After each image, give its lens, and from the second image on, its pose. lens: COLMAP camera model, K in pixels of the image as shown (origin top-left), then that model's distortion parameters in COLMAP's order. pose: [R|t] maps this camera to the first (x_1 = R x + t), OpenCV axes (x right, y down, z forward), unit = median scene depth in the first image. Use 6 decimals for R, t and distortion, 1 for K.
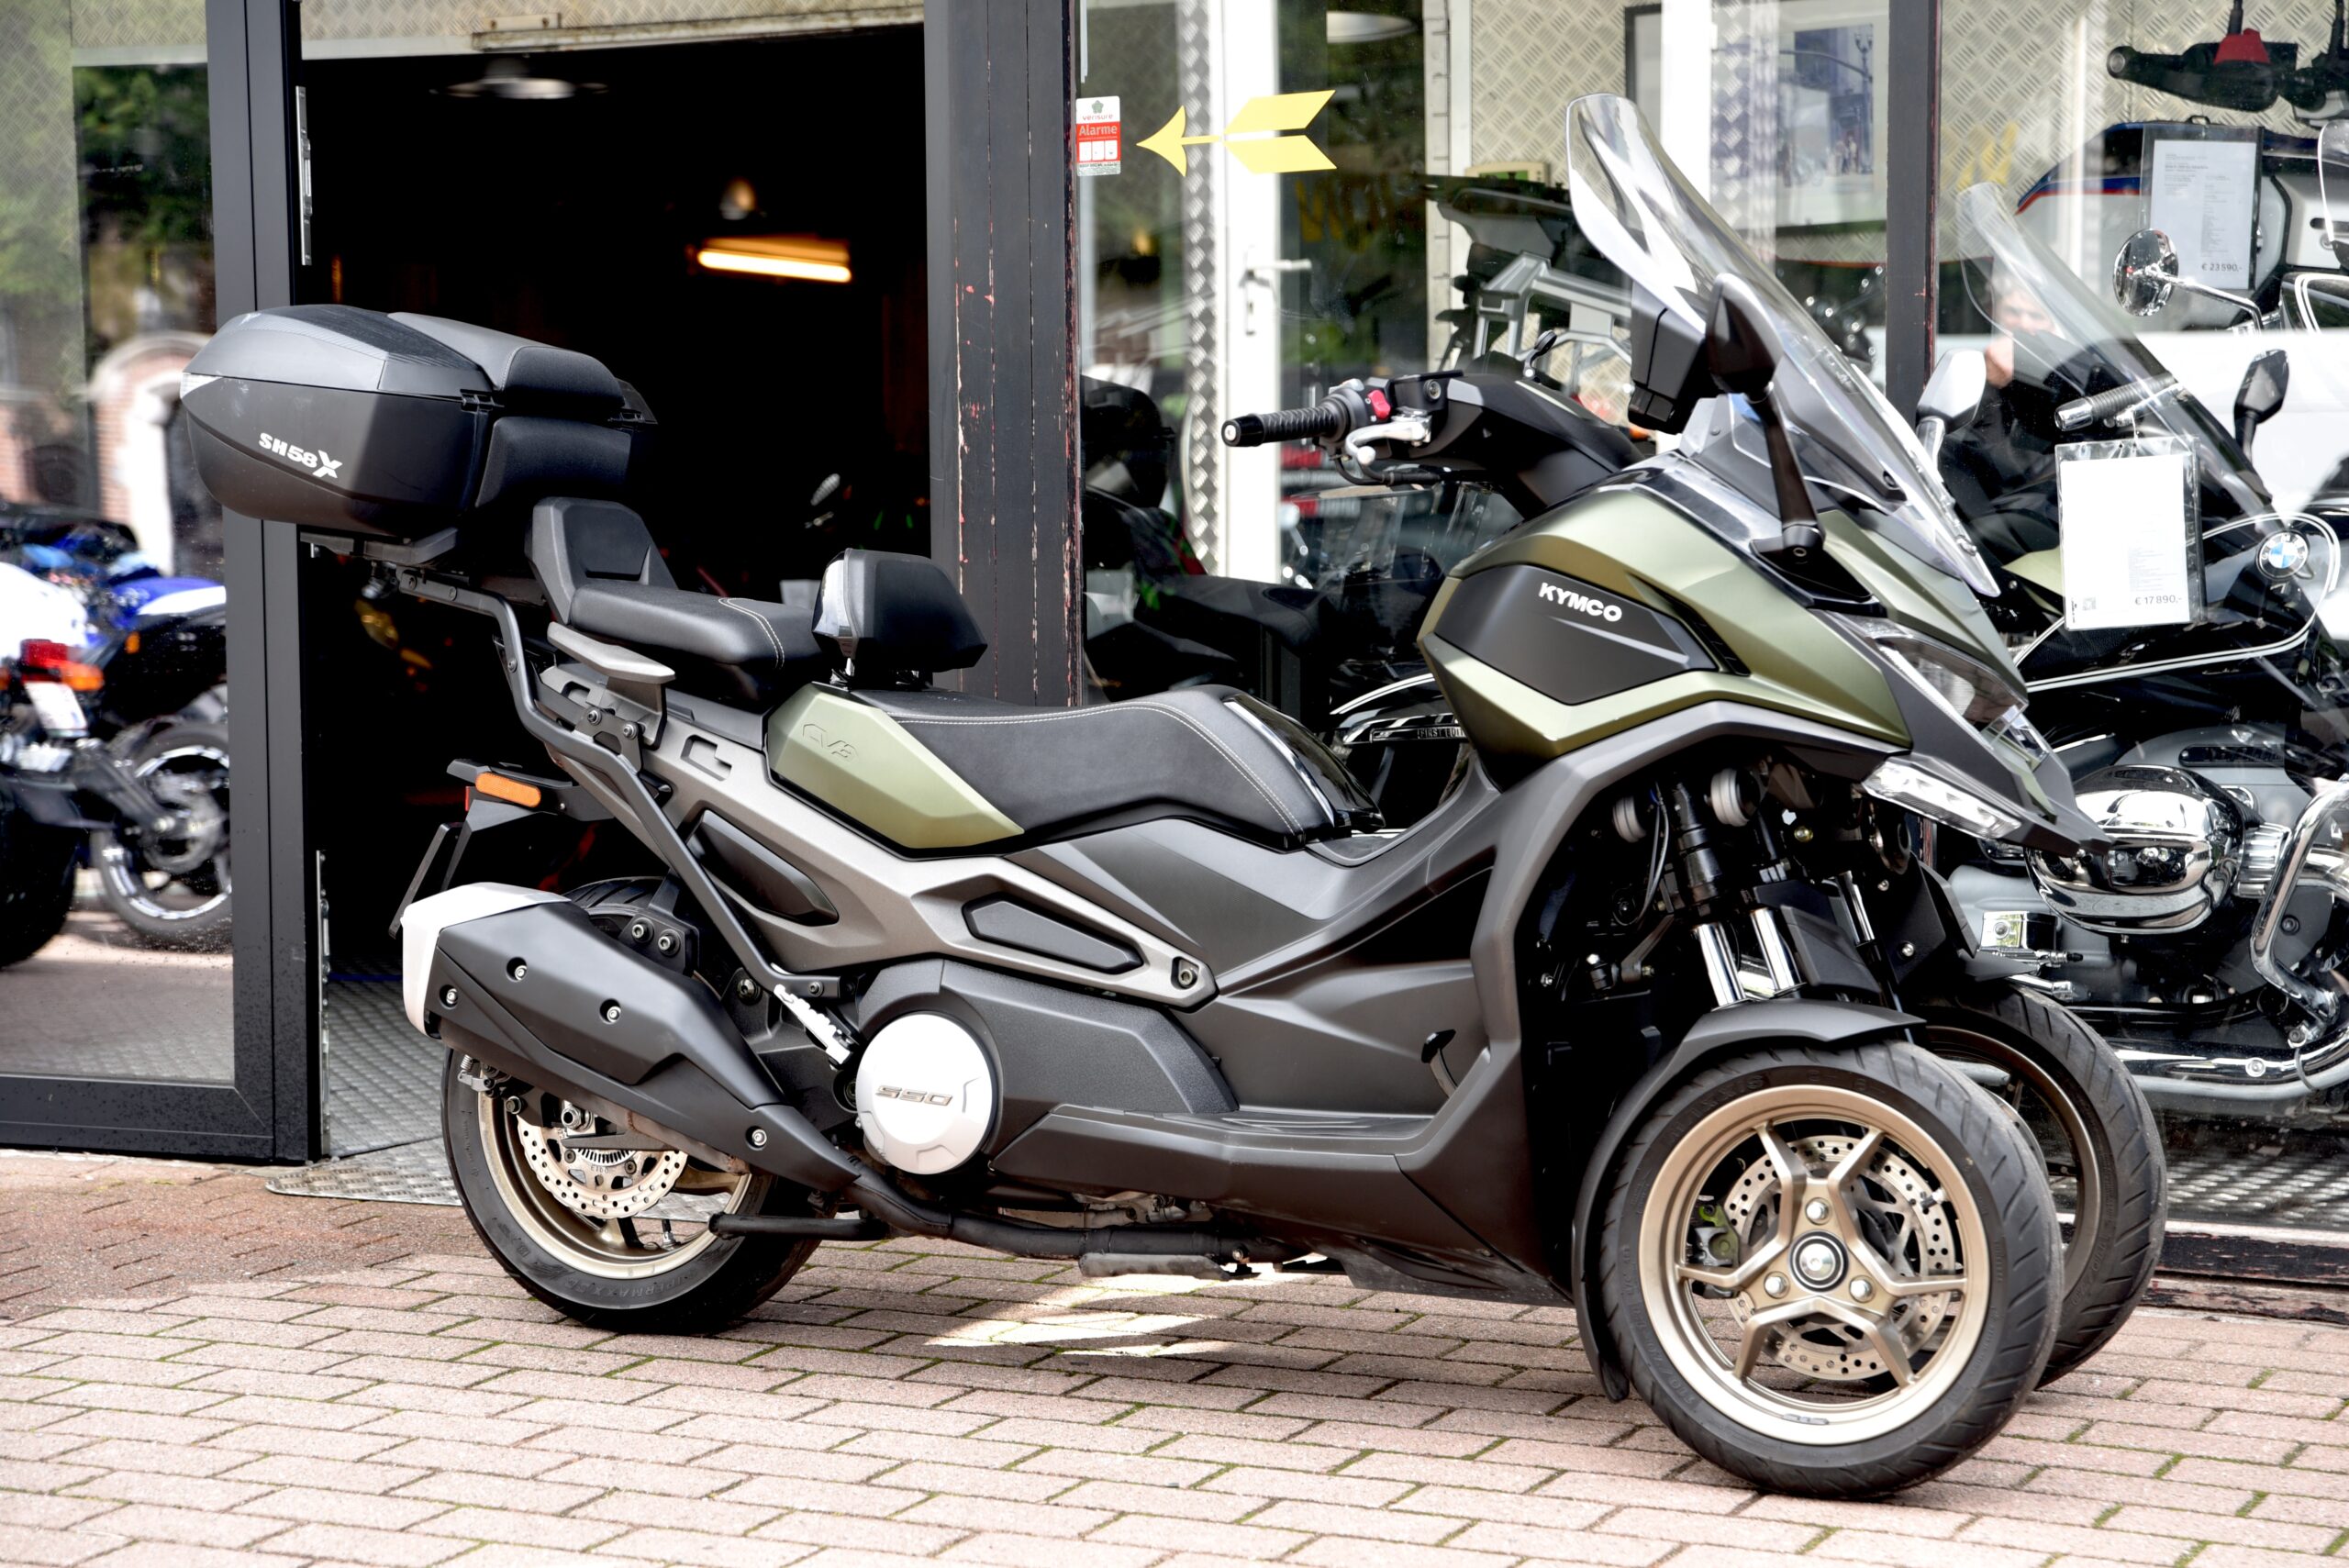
lens RADIAL K [[4307.9, 0, 1174.5], [0, 4307.9, 784.0], [0, 0, 1]] dist [0.209870, -0.060174]
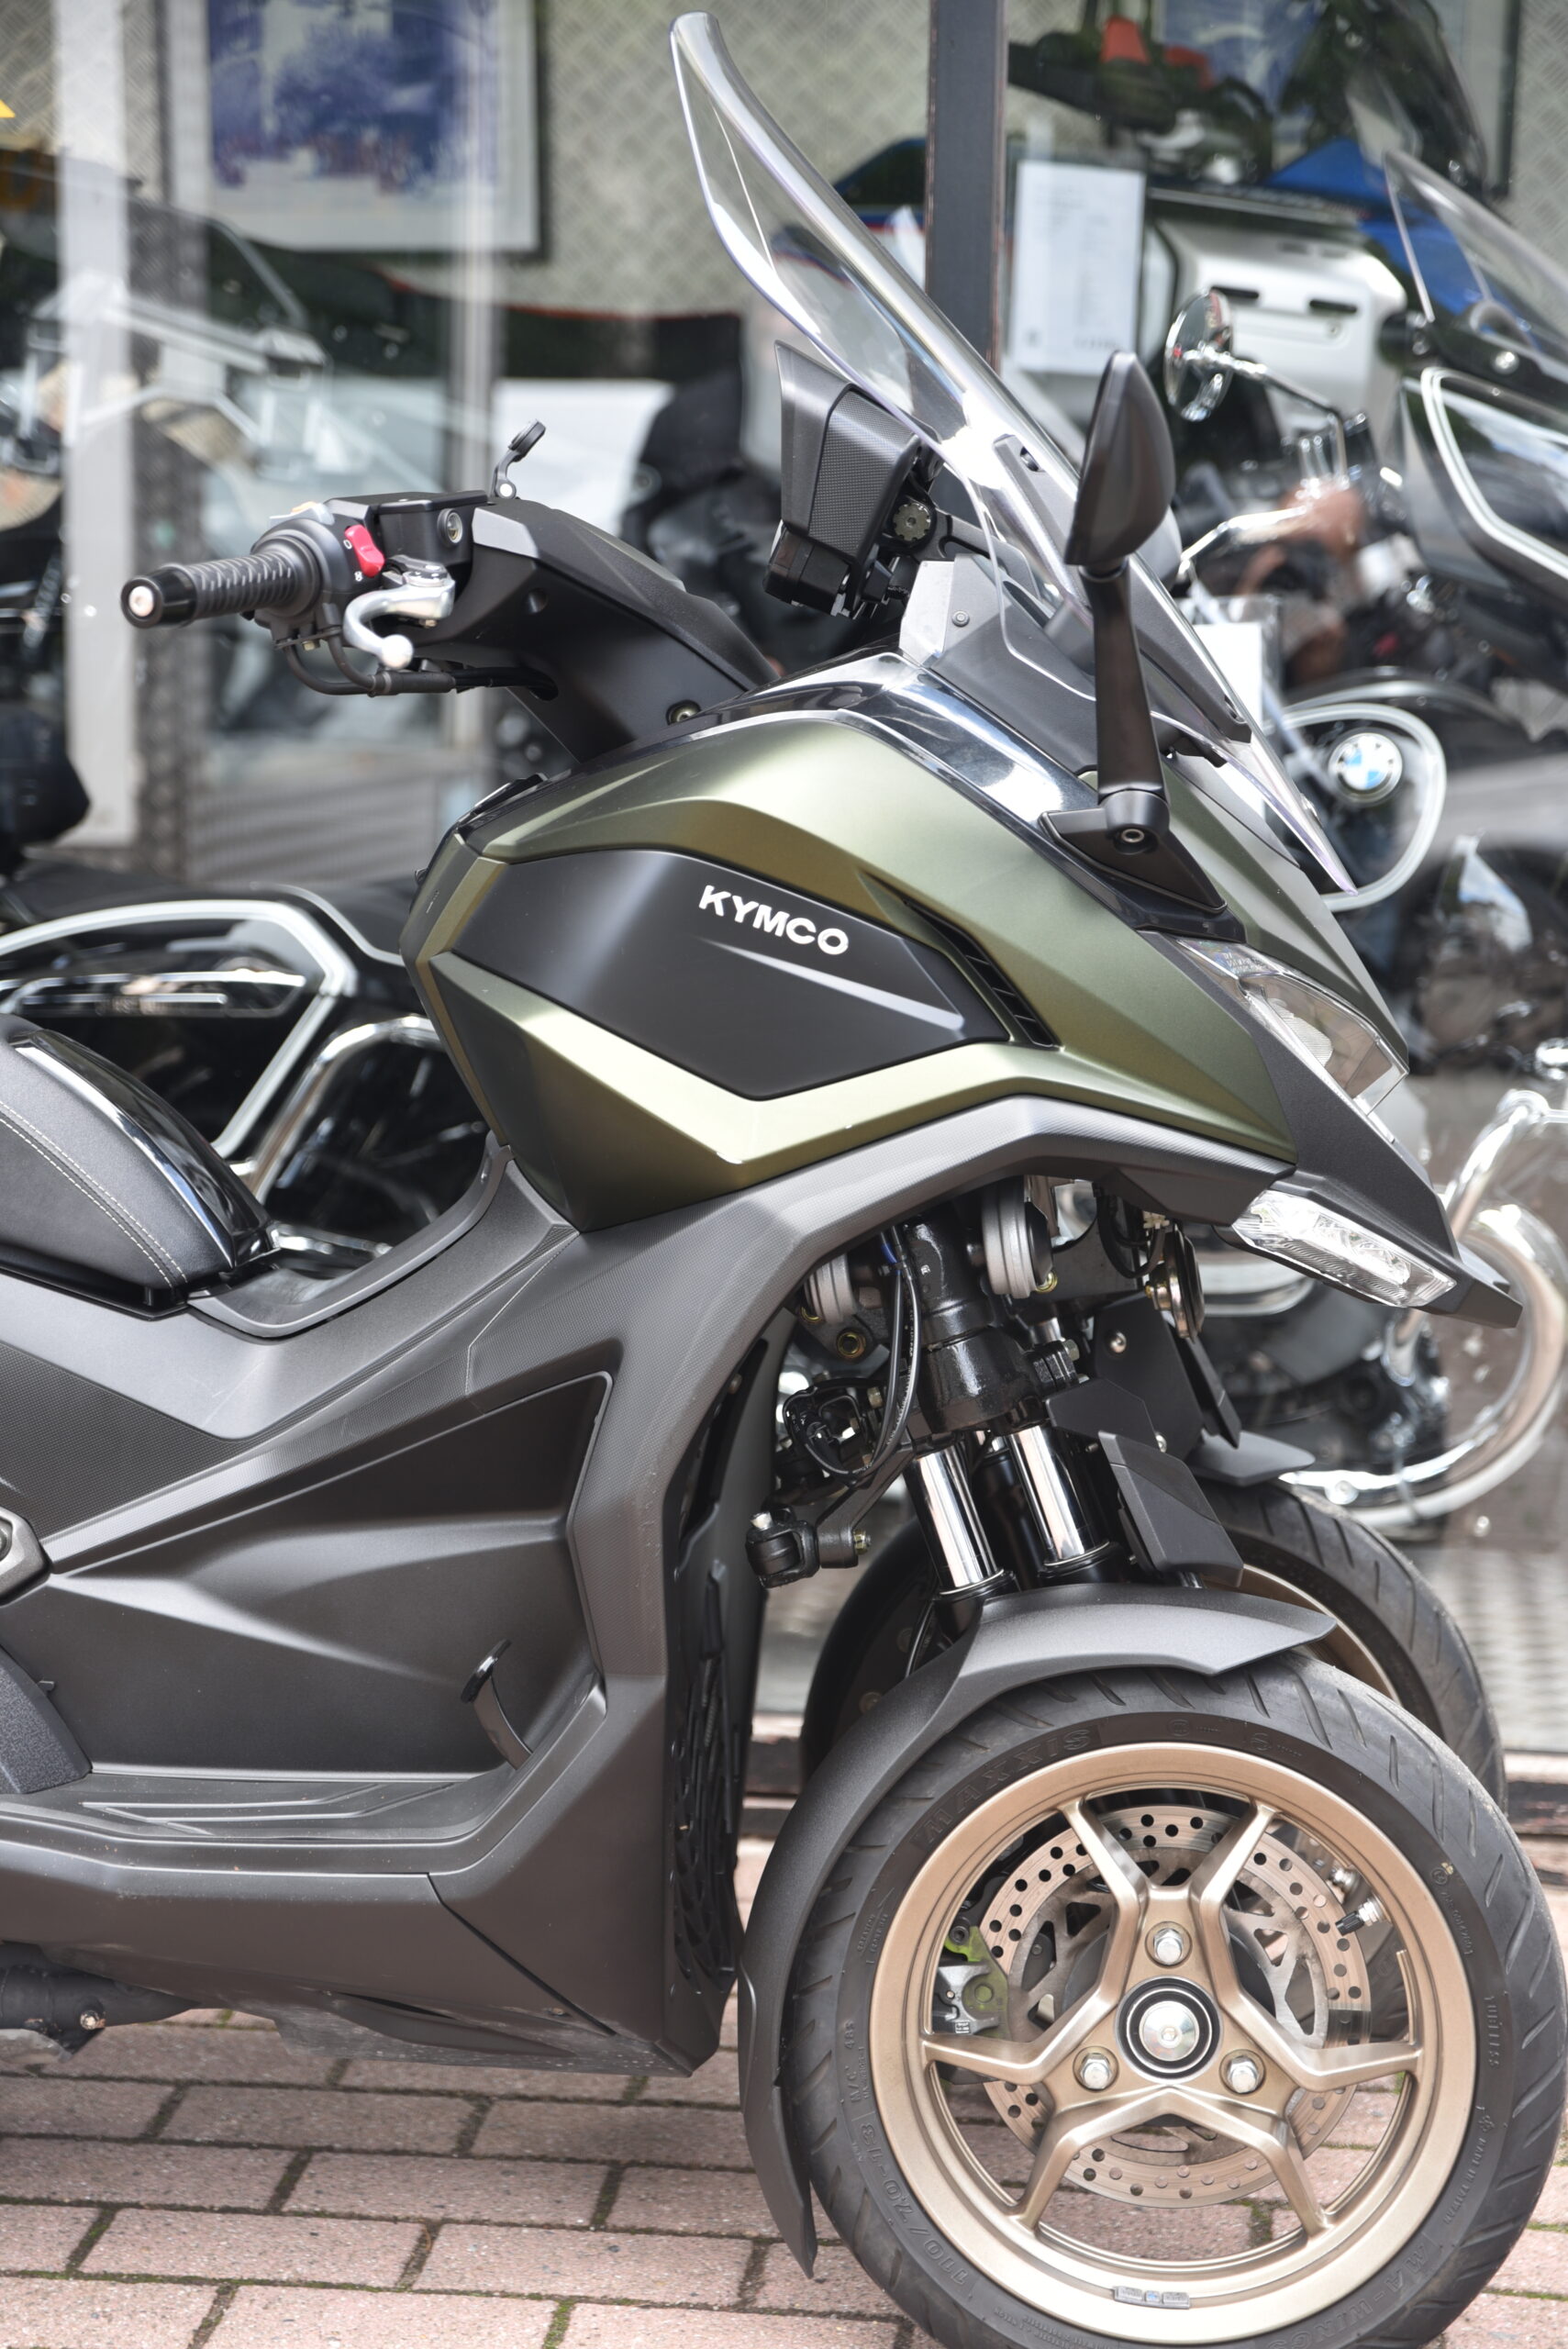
lens RADIAL K [[4307.9, 0, 784.0], [0, 4307.9, 1174.5], [0, 0, 1]] dist [0.209870, -0.060174]
pose [[0.937008, -0.025651, 0.348365, -0.104808], [-0.003327, 0.996599, 0.082331, -0.055255], [-0.349293, -0.078304, 0.933736, 0.458256]]
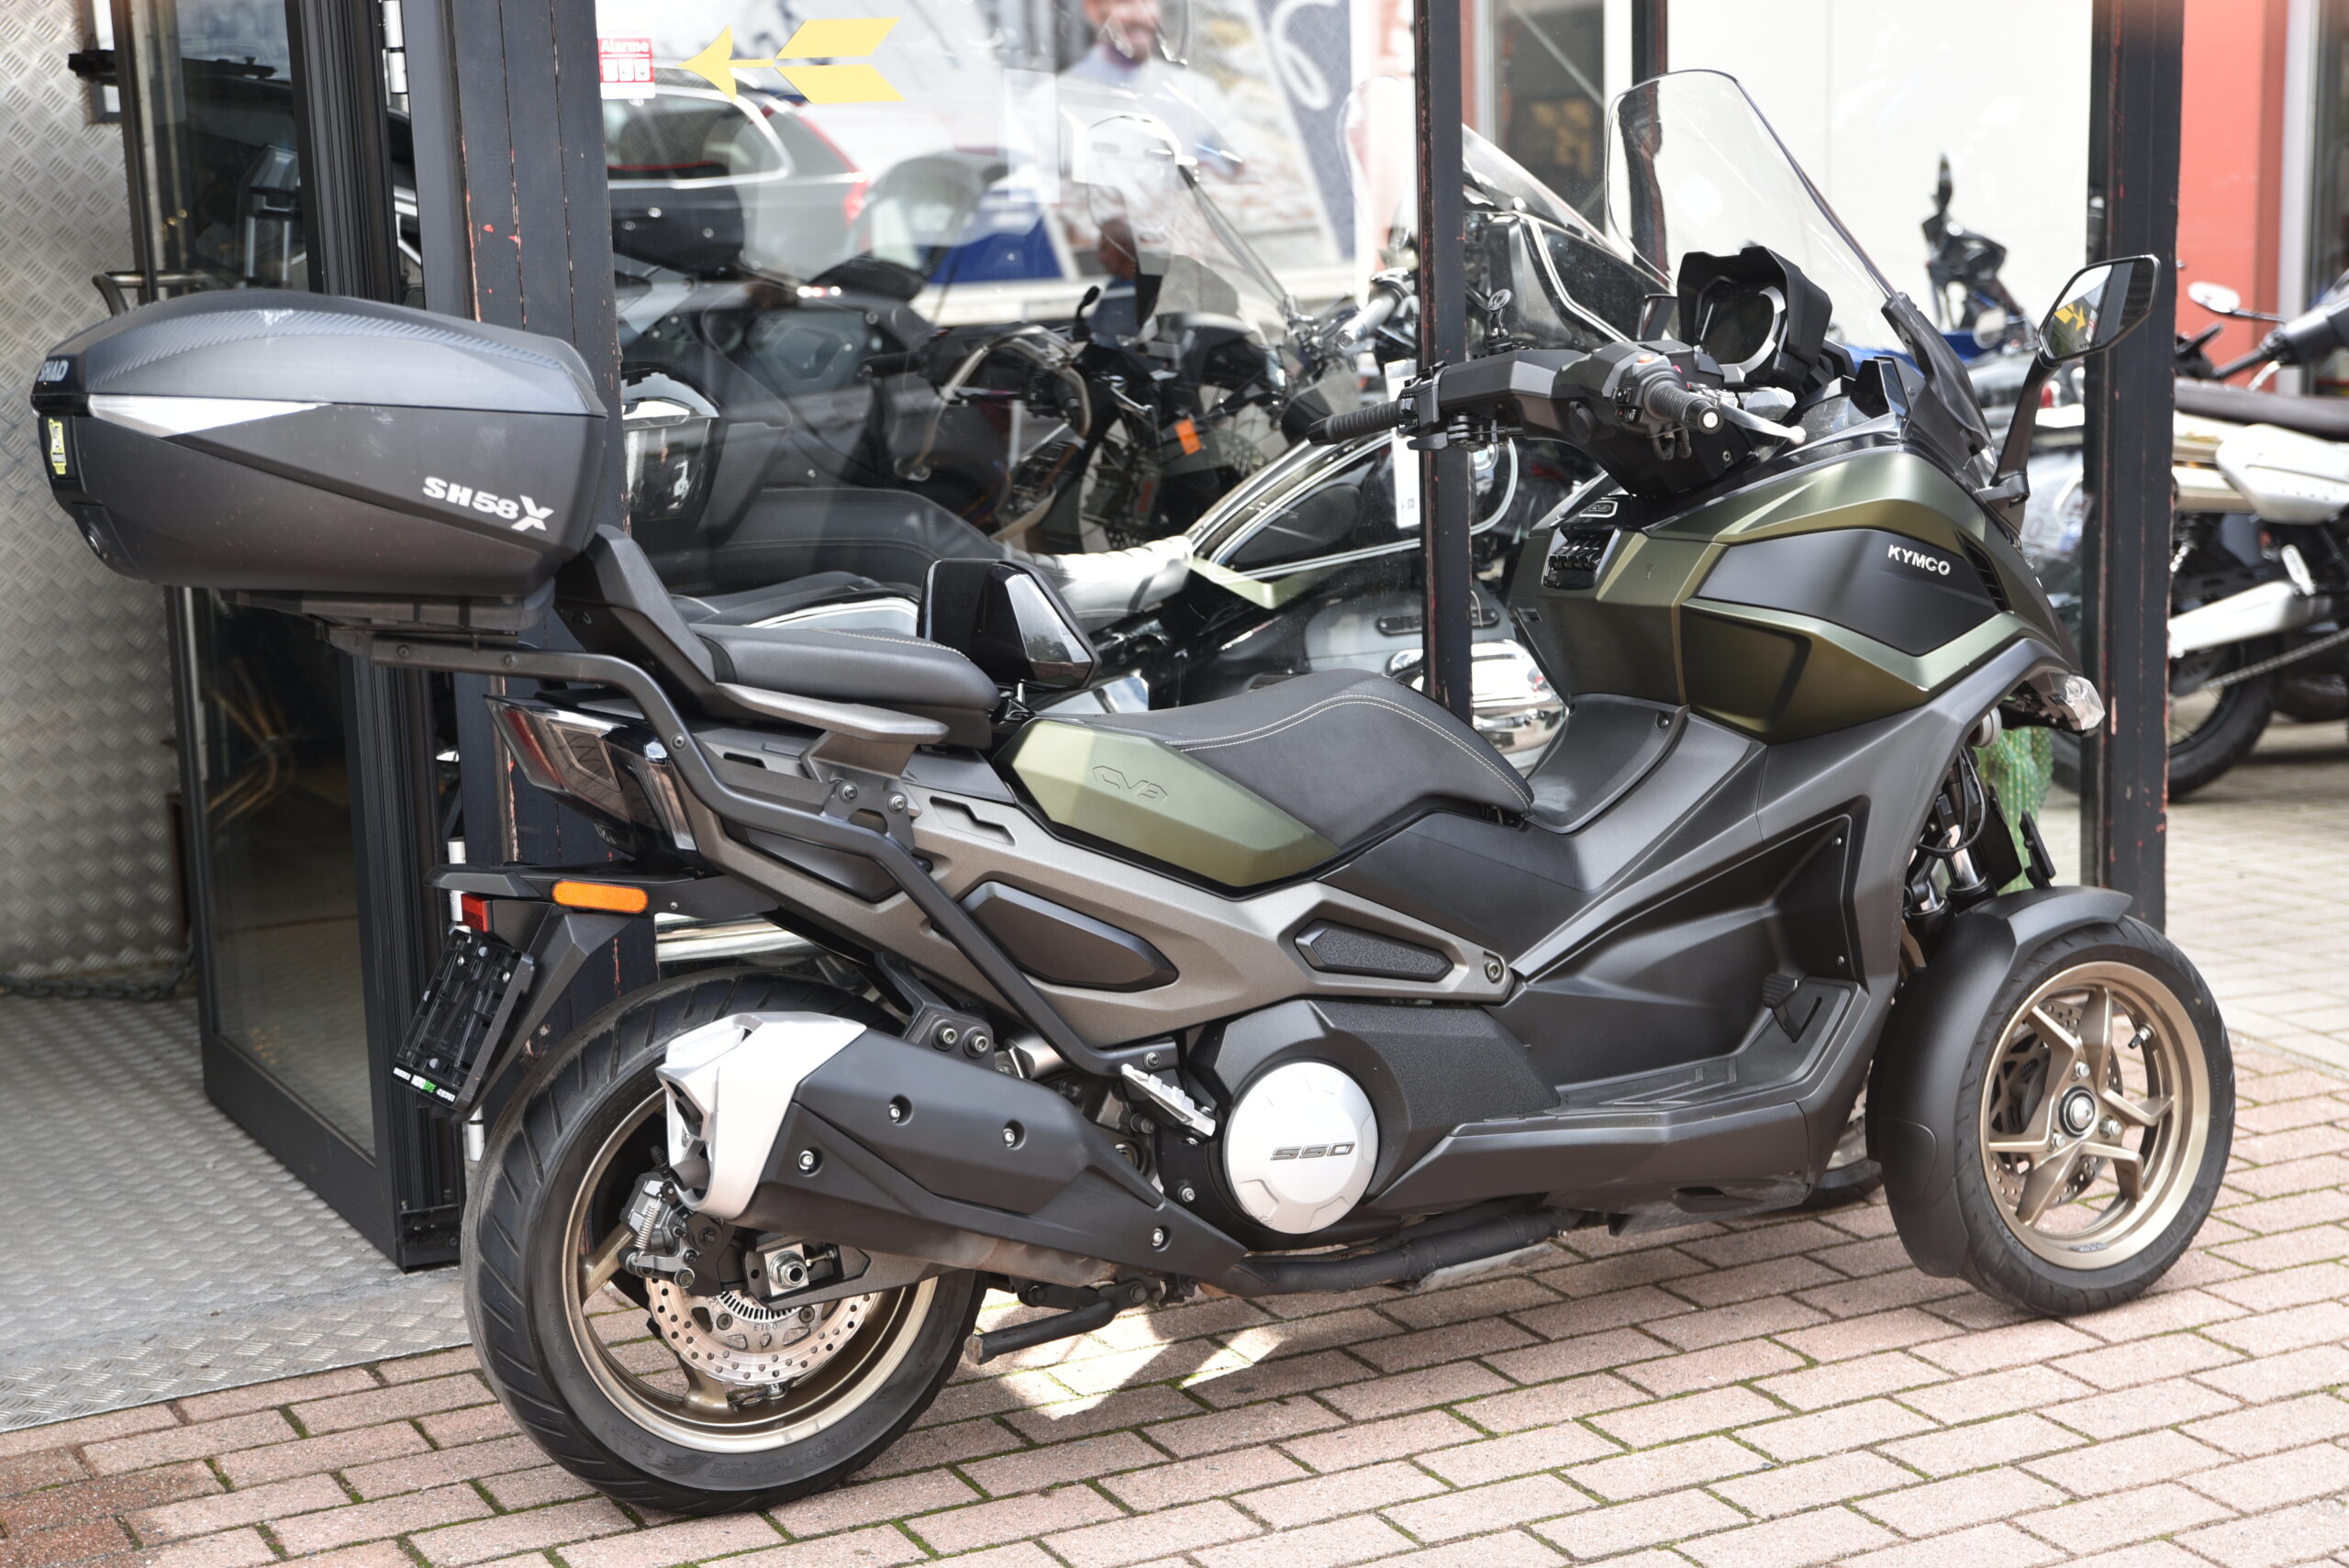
lens RADIAL K [[3648.5, 0, 1174.5], [0, 3648.5, 784.0], [0, 0, 1]] dist [0.053311, 0.008156]
pose [[0.570495, -0.142104, 0.808914, -0.752539], [0.073486, 0.989799, 0.122053, -0.110980], [-0.818007, -0.010187, 0.575119, 0.622751]]
